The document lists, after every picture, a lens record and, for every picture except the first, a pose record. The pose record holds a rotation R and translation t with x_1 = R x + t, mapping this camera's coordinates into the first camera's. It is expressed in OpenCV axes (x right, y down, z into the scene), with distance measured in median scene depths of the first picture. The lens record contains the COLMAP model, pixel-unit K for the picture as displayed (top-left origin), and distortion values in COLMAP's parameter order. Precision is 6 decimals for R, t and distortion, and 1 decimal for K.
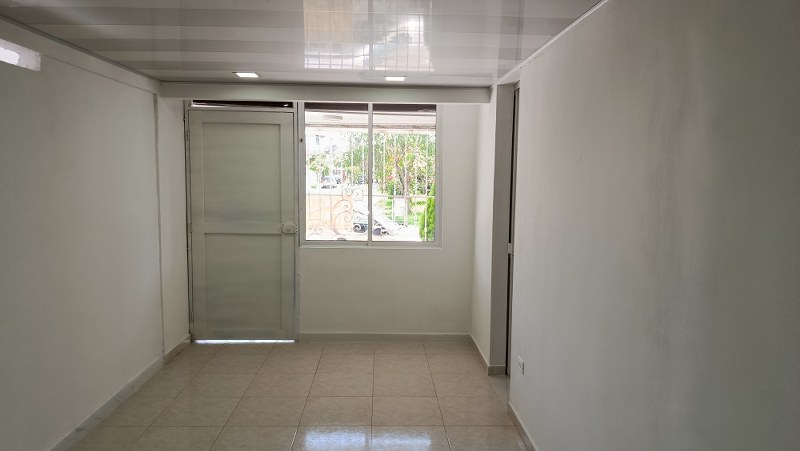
lens RADIAL K [[547.5, 0, 403.0], [0, 547.5, 221.2], [0, 0, 1]] dist [0.040443, -0.088293]
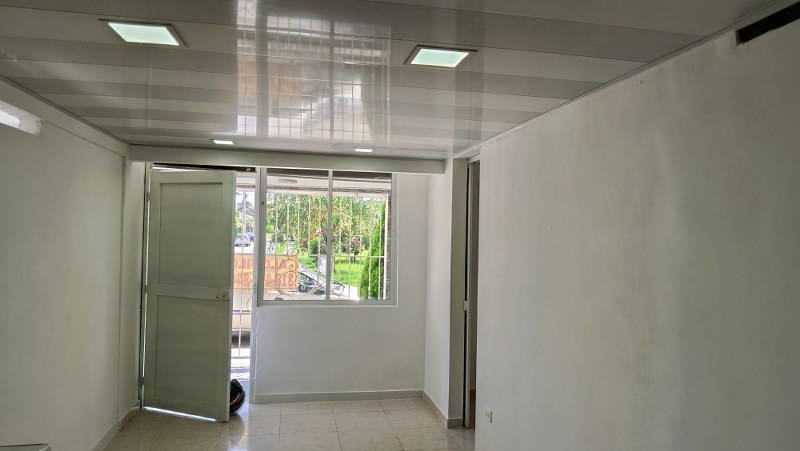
lens RADIAL K [[547.5, 0, 403.0], [0, 547.5, 221.2], [0, 0, 1]] dist [0.040443, -0.088293]
pose [[0.987398, 0.012764, 0.157739, -0.096429], [0.004019, 0.994398, -0.105625, -0.003456], [-0.158204, 0.104928, 0.981815, -0.062974]]
